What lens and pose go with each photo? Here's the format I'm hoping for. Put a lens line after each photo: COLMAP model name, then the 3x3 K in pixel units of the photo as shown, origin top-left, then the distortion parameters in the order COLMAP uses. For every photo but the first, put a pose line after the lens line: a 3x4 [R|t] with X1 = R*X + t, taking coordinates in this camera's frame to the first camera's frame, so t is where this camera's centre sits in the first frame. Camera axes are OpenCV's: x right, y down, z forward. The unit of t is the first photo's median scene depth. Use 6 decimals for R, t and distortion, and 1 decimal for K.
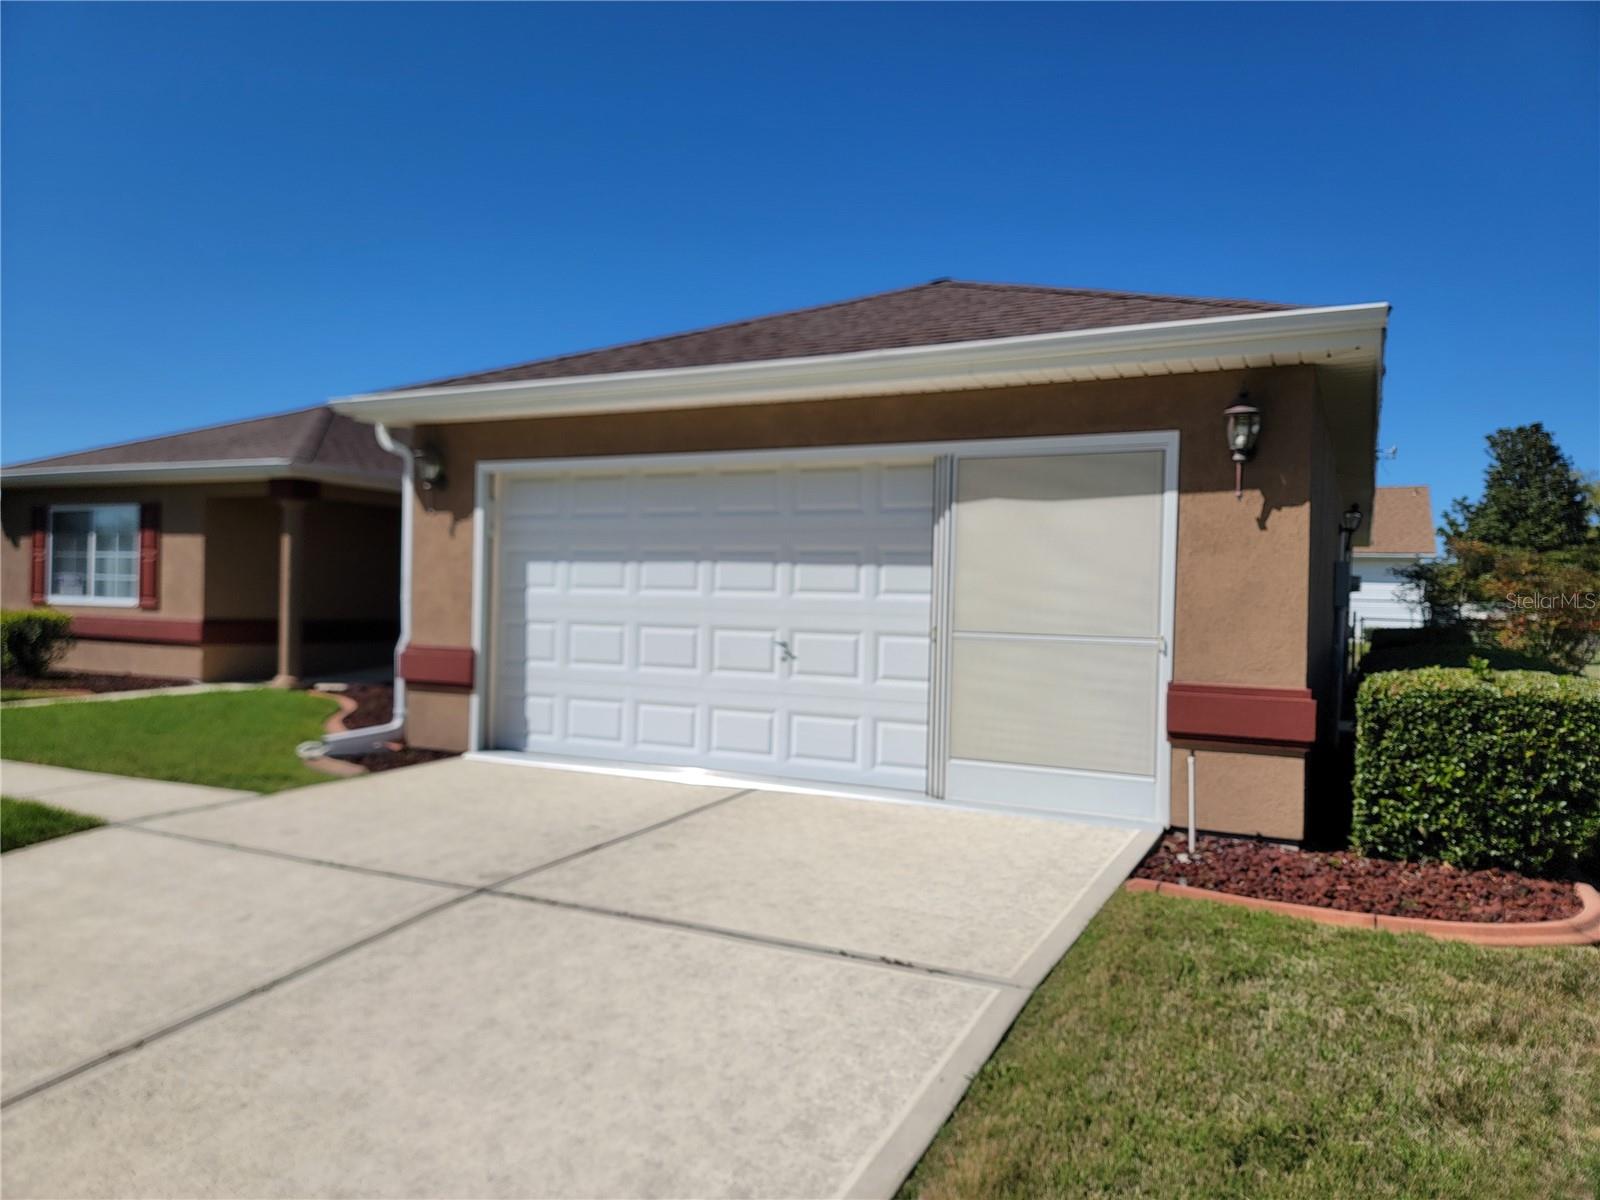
lens RADIAL K [[1108.4, 0, 802.5], [0, 1108.4, 606.9], [0, 0, 1]] dist [0.085064, -0.124278]
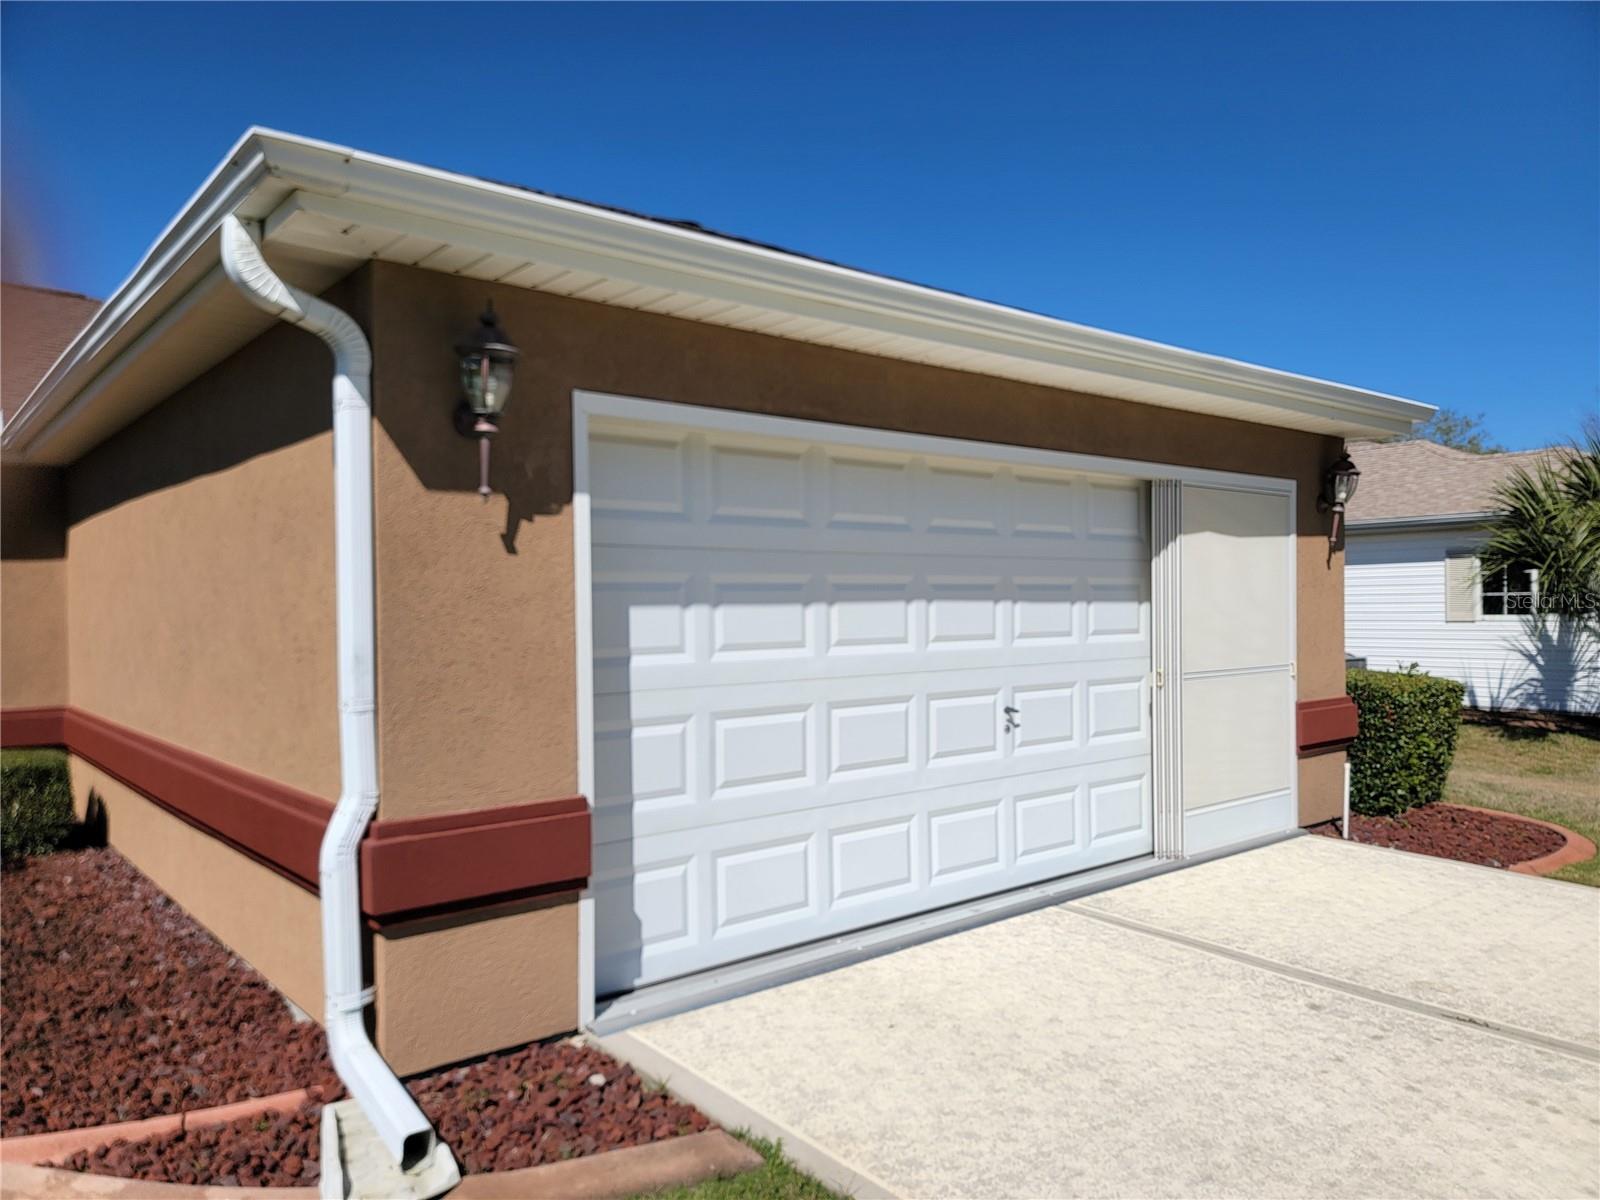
lens RADIAL K [[1121.4, 0, 803.1], [0, 1121.4, 614.0], [0, 0, 1]] dist [0.073464, -0.062133]
pose [[0.412801, -0.034386, 0.910172, -0.733810], [0.025635, 0.999330, 0.026128, -0.051845], [-0.910461, 0.012547, 0.413405, 0.783870]]
